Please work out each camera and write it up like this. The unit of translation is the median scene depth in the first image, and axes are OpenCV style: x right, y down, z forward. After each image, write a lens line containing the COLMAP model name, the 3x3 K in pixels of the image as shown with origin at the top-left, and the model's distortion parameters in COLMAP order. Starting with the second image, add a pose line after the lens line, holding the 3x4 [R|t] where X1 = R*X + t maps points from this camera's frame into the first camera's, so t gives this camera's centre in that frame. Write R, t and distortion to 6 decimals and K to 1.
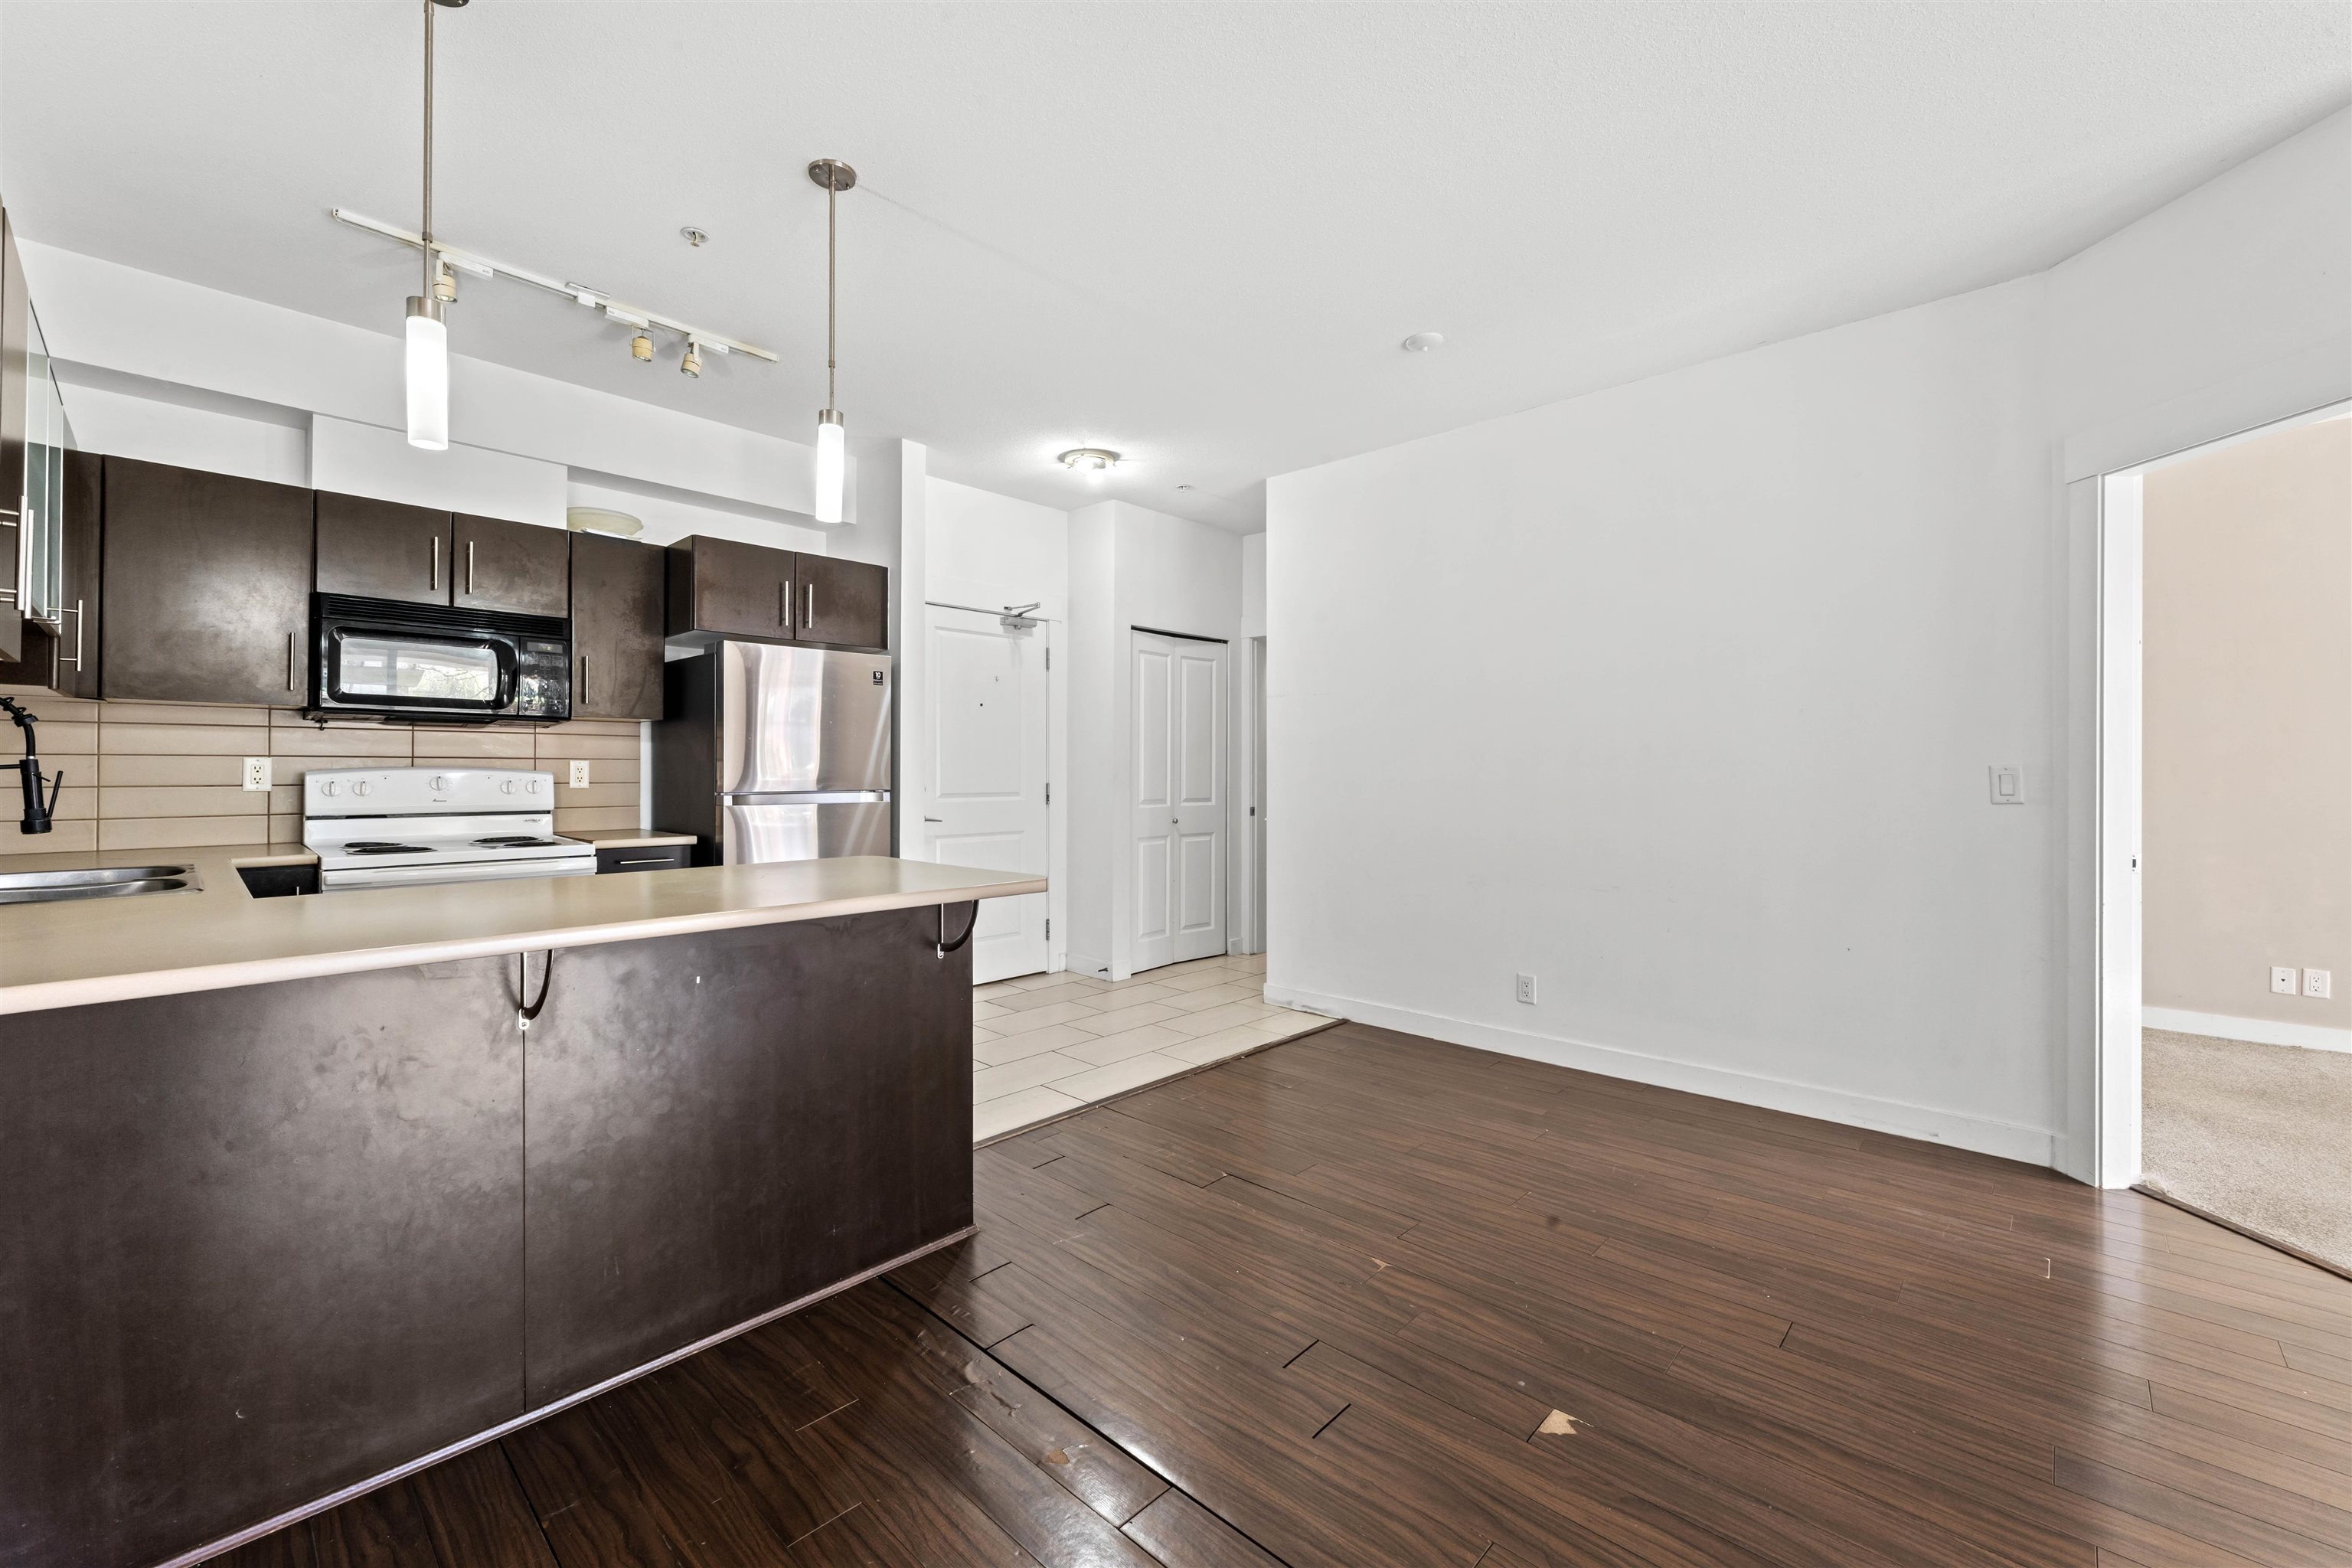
lens RADIAL K [[935.8, 0, 1162.3], [0, 935.8, 765.2], [0, 0, 1]] dist [-0.003036, -0.000031]
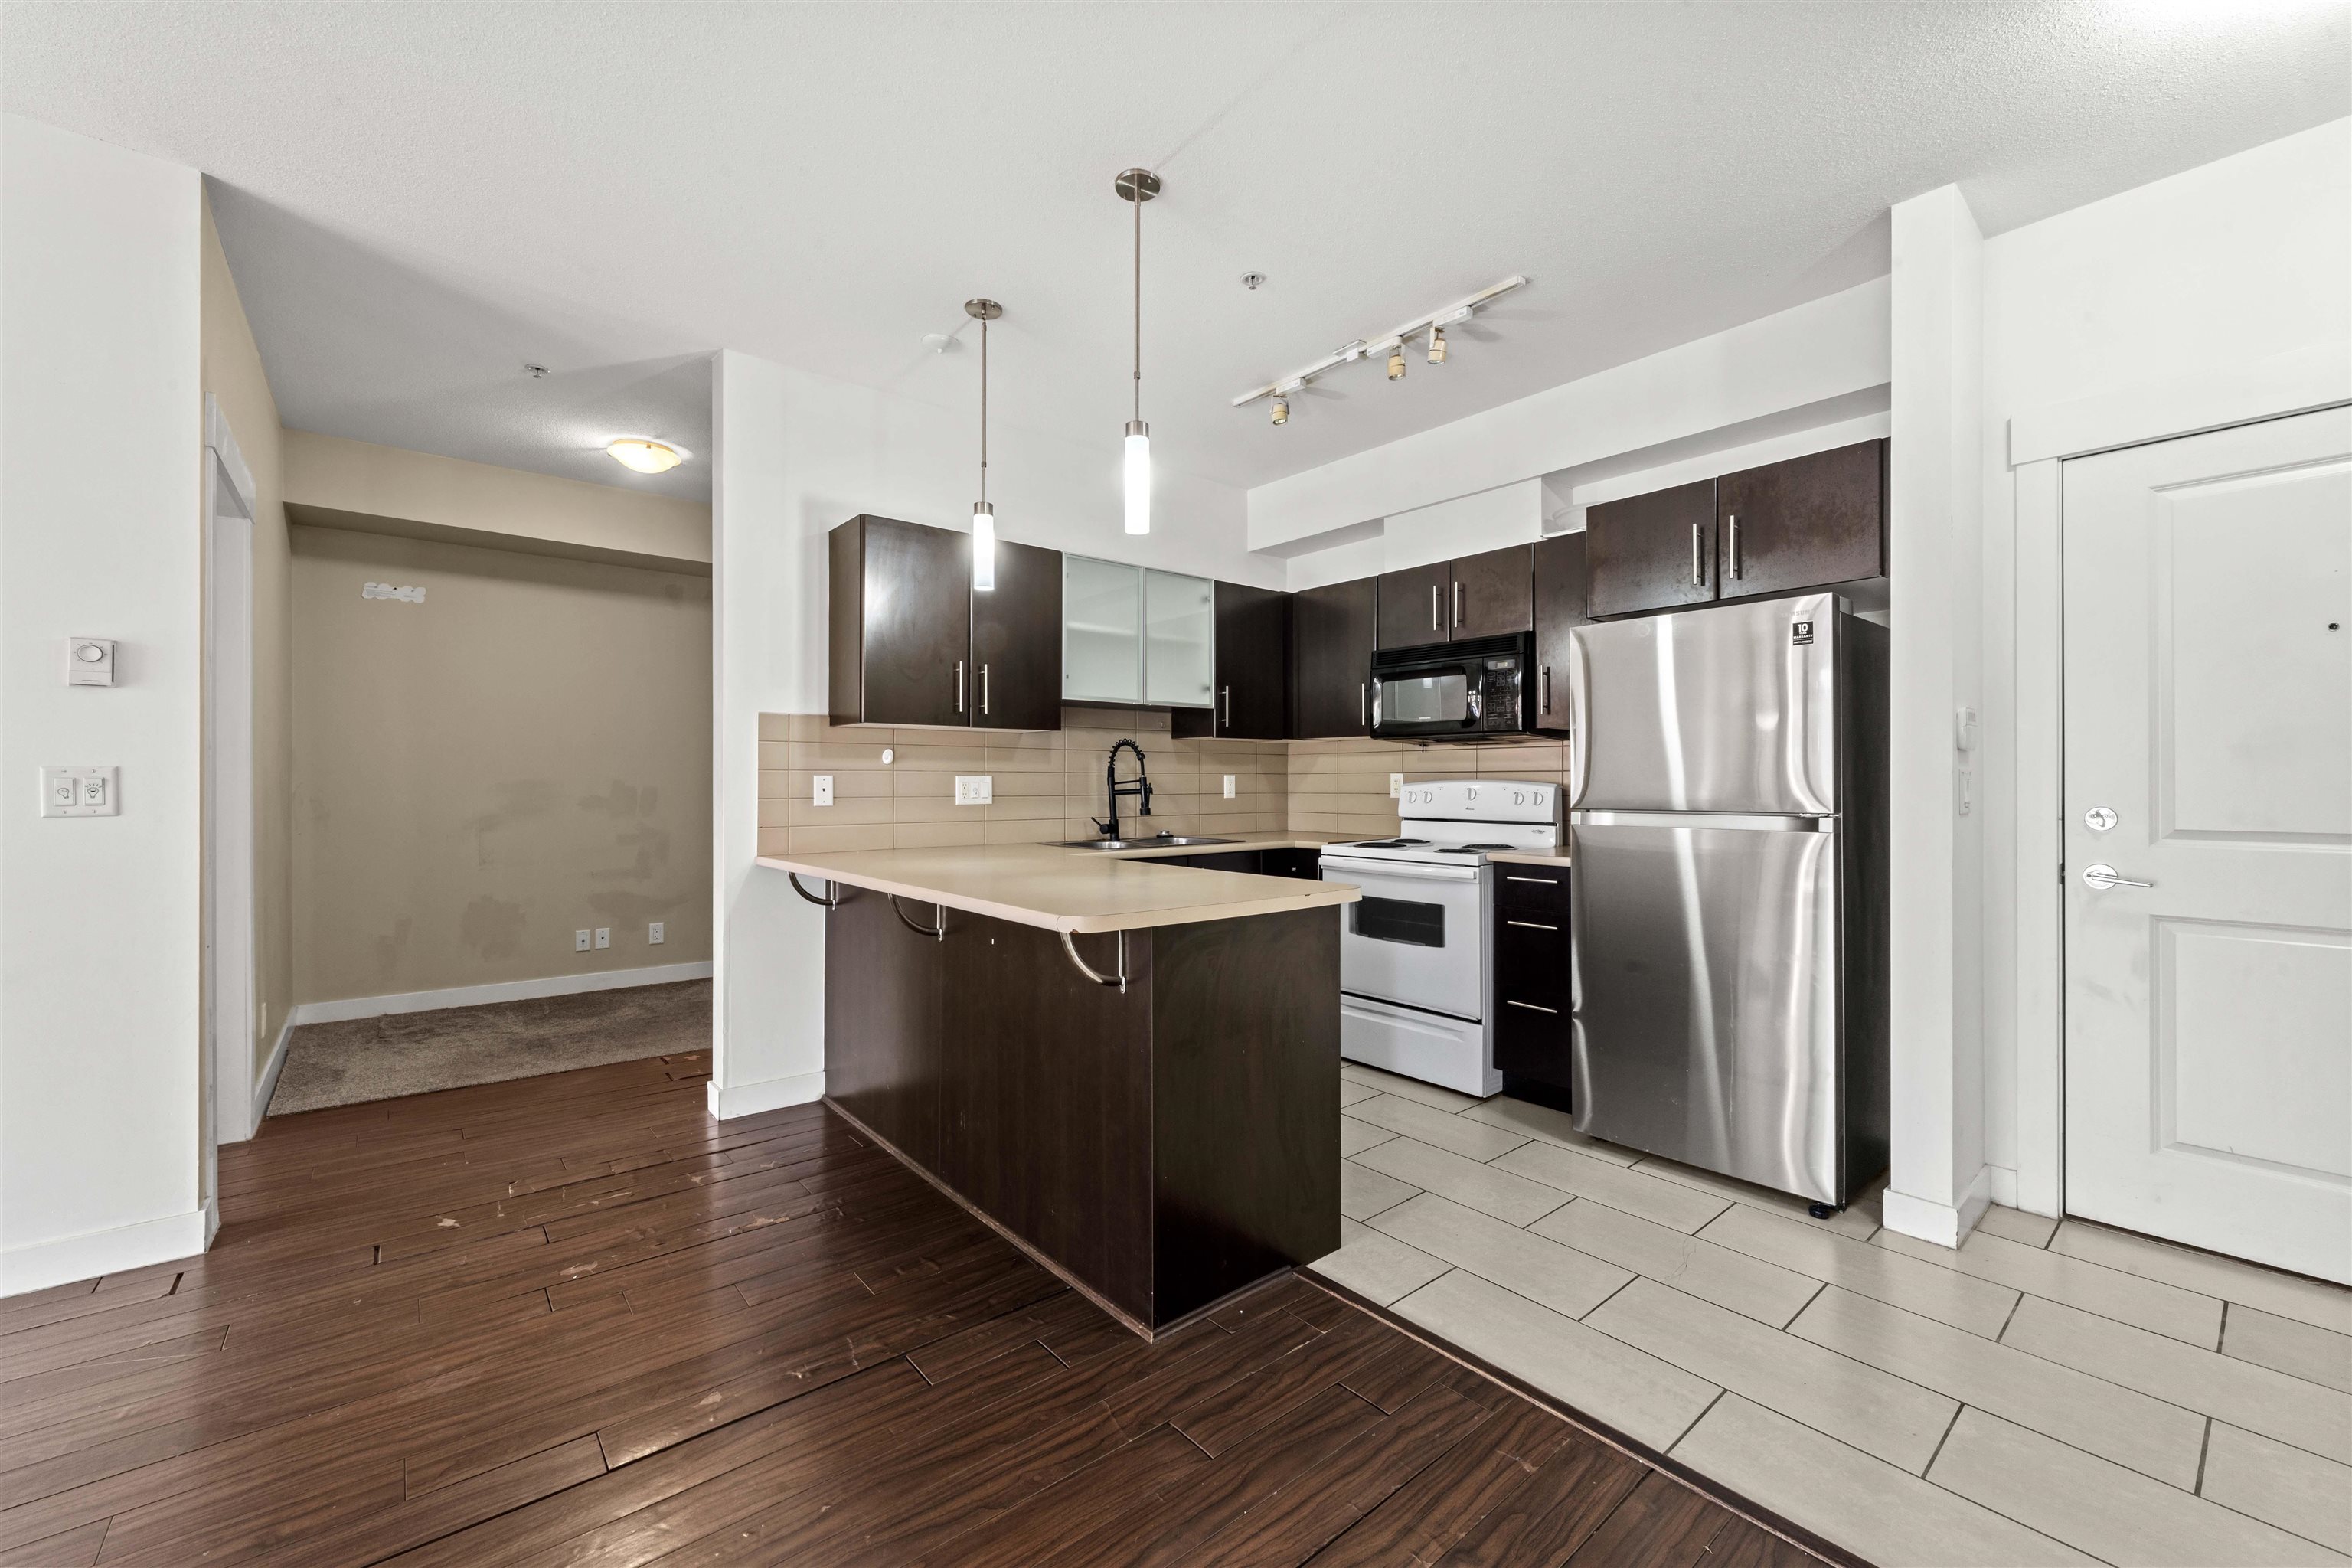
lens RADIAL K [[935.8, 0, 1165.8], [0, 935.8, 783.8], [0, 0, 1]] dist [-0.003036, -0.000031]
pose [[-0.117570, -0.000746, -0.993064, 0.415864], [0.005686, 0.999983, -0.001425, 0.006365], [0.993048, -0.005814, -0.117564, 0.747839]]
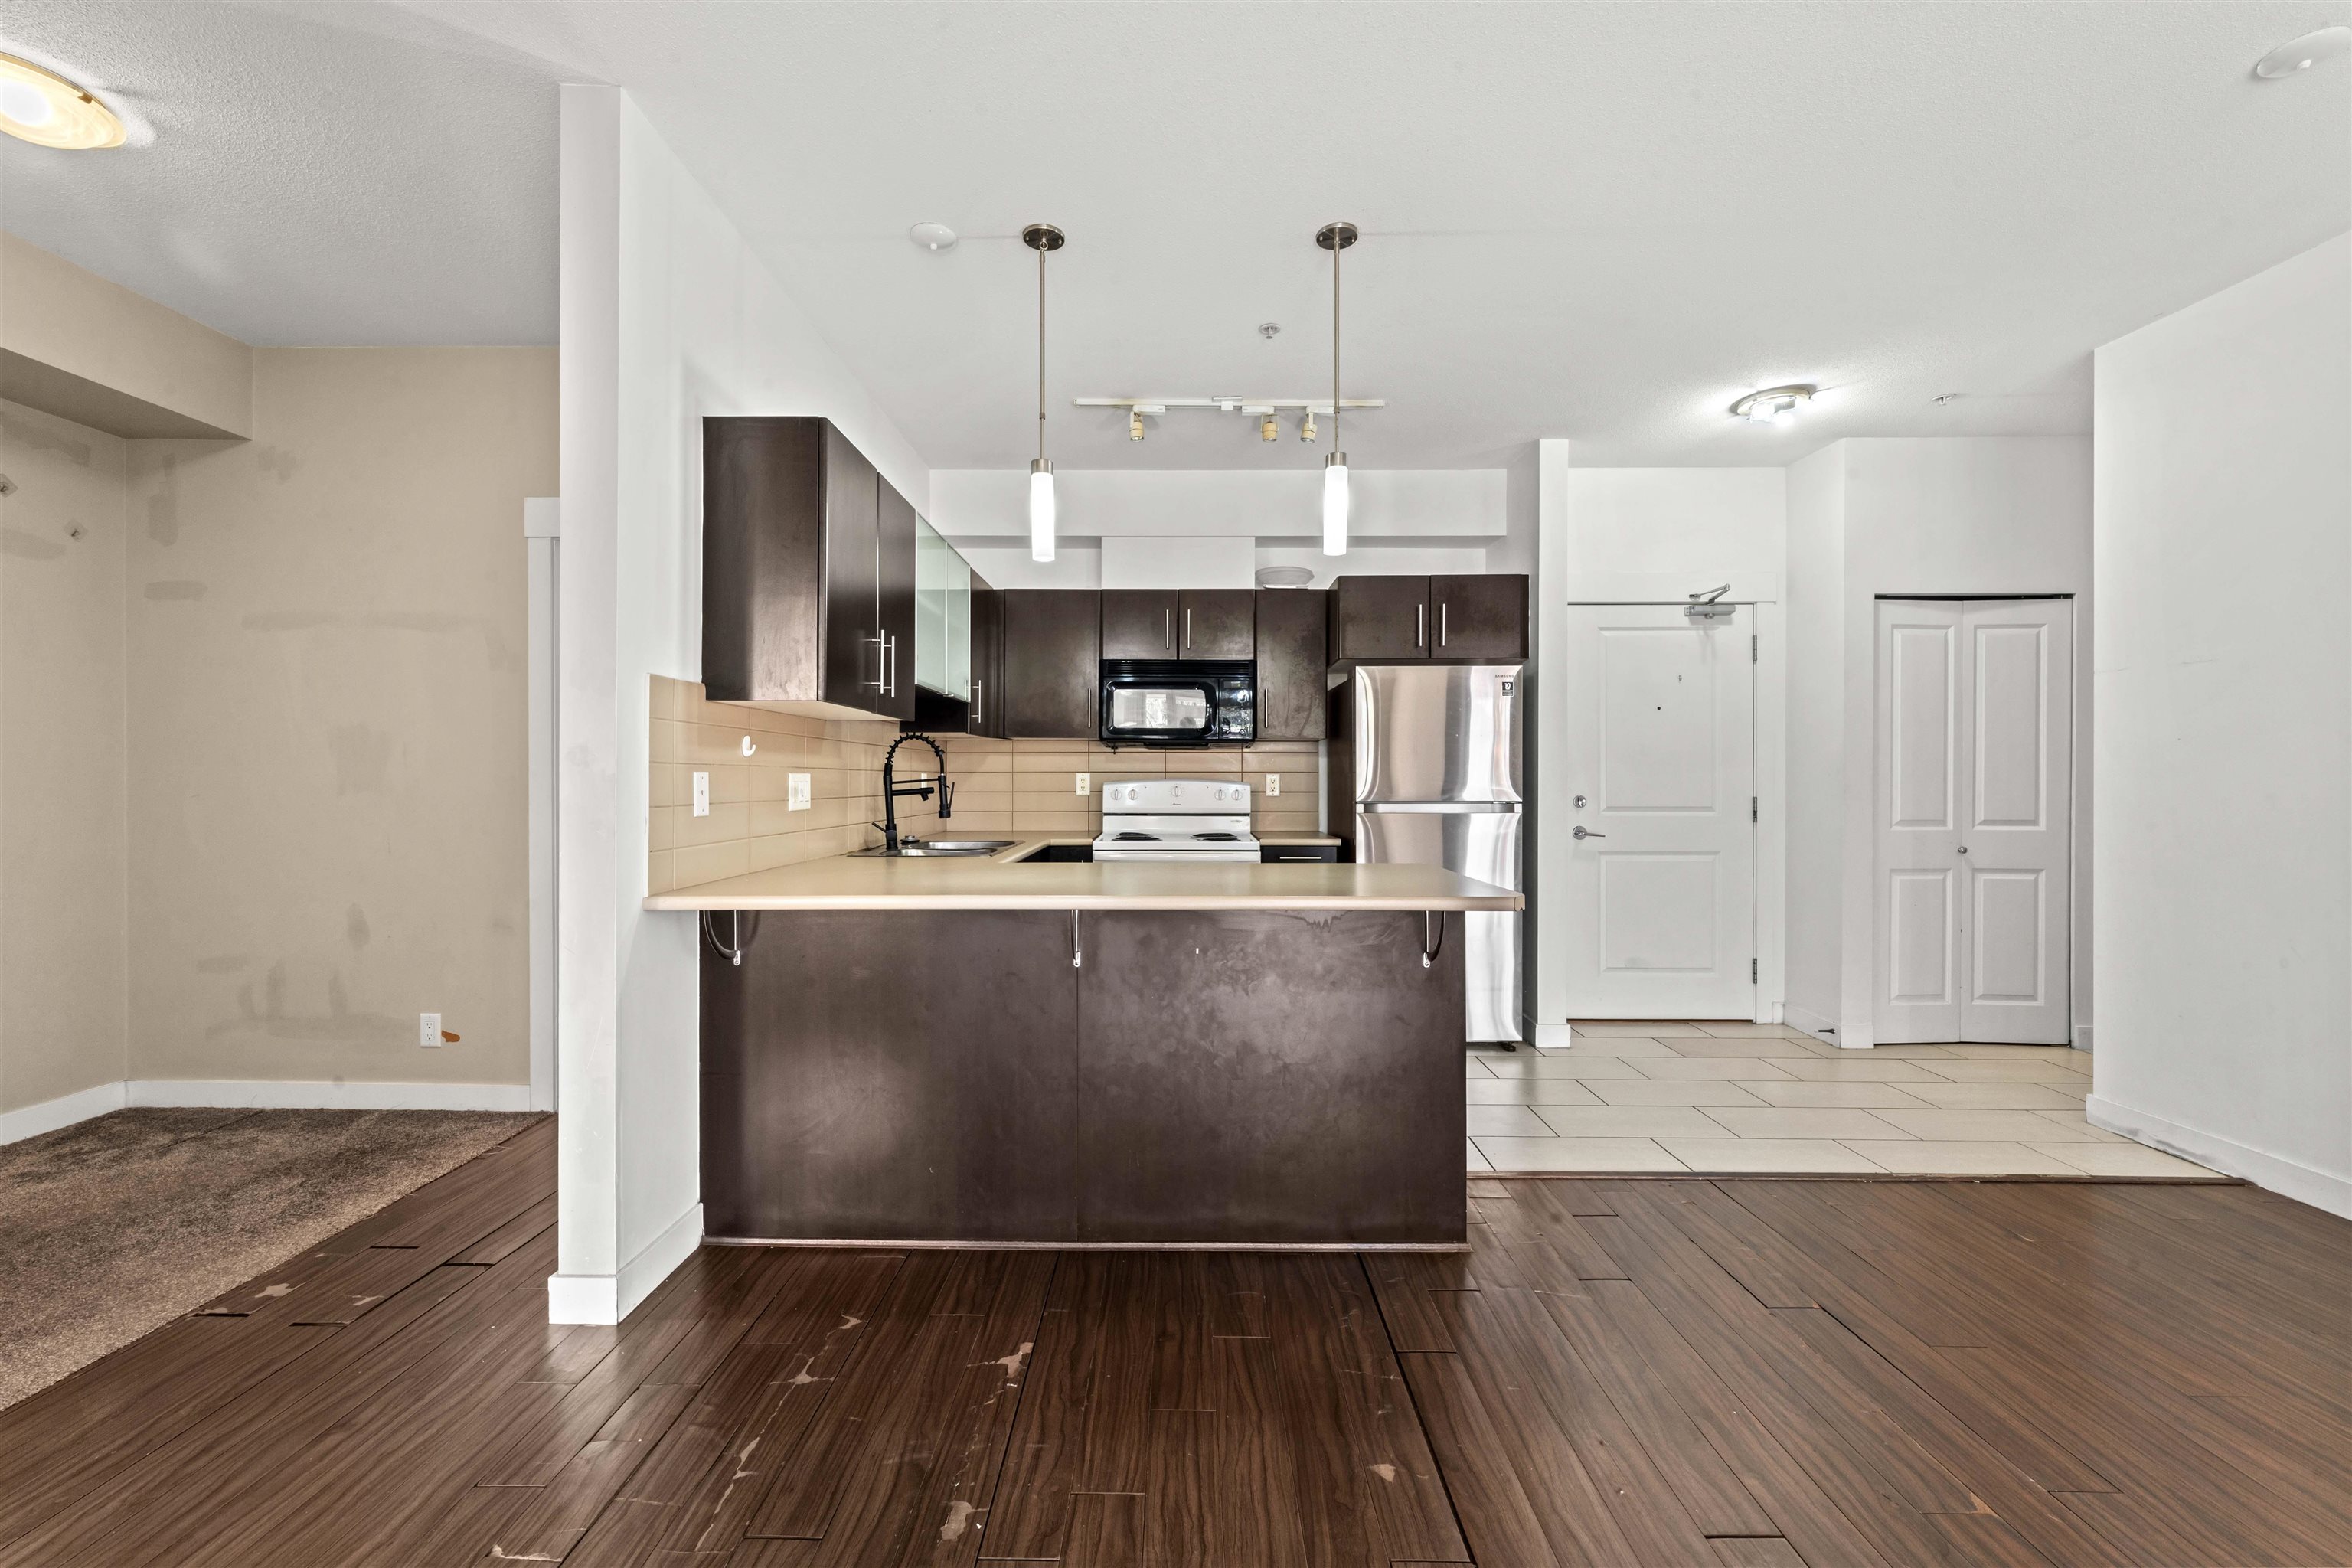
lens RADIAL K [[935.8, 0, 1174.9], [0, 935.8, 782.3], [0, 0, 1]] dist [-0.003036, -0.000031]
pose [[0.684480, -0.000183, -0.729032, 0.206783], [0.004556, 0.999982, 0.004026, 0.000830], [0.729018, -0.006077, 0.684468, 0.071728]]
